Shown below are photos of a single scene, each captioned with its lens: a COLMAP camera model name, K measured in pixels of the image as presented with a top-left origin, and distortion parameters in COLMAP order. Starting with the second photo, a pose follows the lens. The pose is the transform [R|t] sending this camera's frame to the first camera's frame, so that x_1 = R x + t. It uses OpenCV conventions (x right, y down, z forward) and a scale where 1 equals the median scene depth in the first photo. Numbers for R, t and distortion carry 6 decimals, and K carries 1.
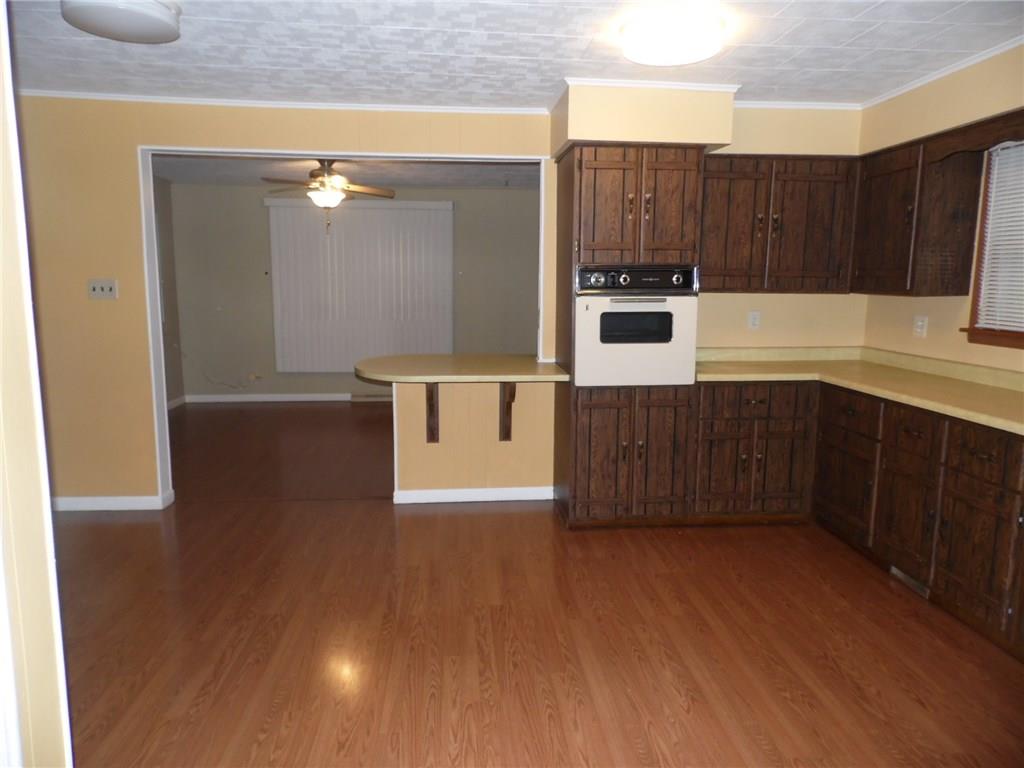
lens RADIAL K [[688.2, 0, 513.4], [0, 688.2, 380.6], [0, 0, 1]] dist [0.003229, 0.000173]
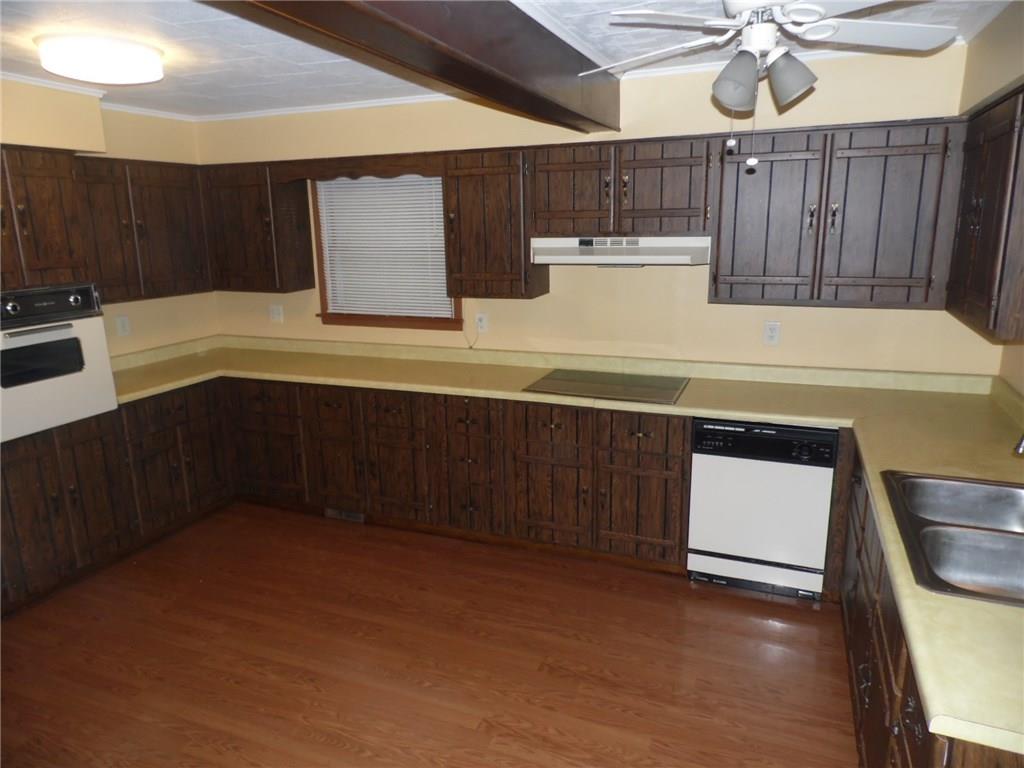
lens RADIAL K [[688.2, 0, 513.4], [0, 688.2, 380.6], [0, 0, 1]] dist [0.003229, 0.000173]
pose [[0.451706, -0.216587, 0.865478, -0.316554], [0.150783, 0.974663, 0.165215, -0.111774], [-0.879333, 0.055870, 0.472919, 0.082455]]
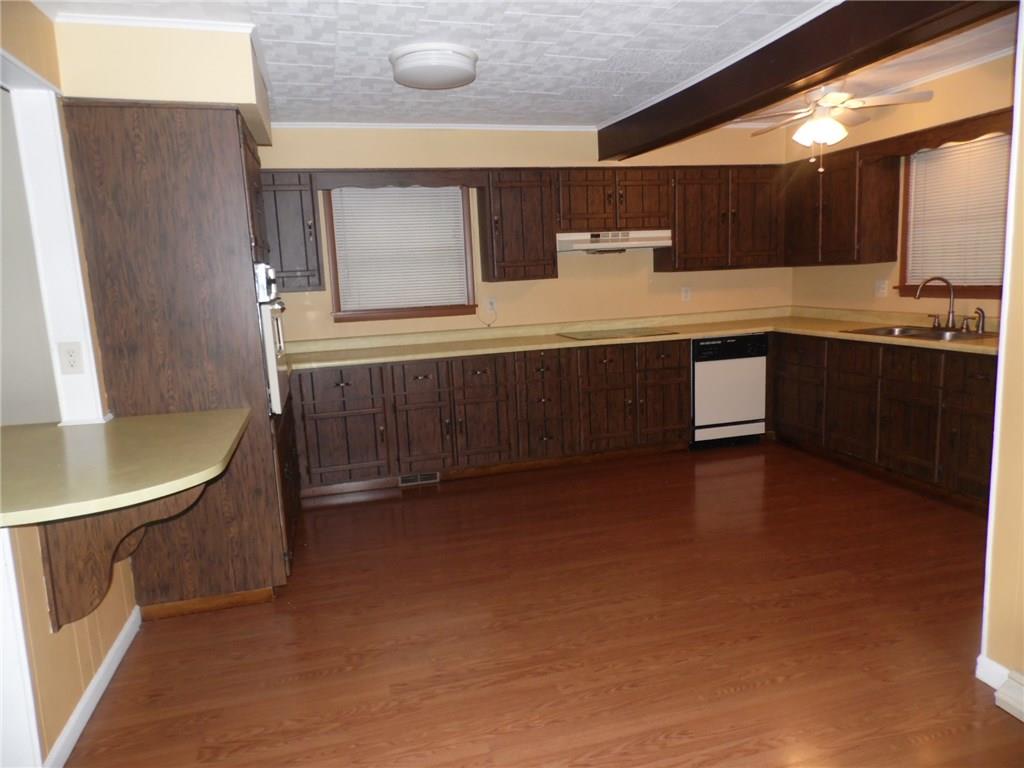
lens RADIAL K [[688.2, 0, 513.4], [0, 688.2, 380.6], [0, 0, 1]] dist [0.003229, 0.000173]
pose [[-0.179913, -0.152241, 0.971830, -0.770970], [0.187262, 0.964584, 0.185773, -0.133140], [-0.965694, 0.215410, -0.145032, 0.882276]]
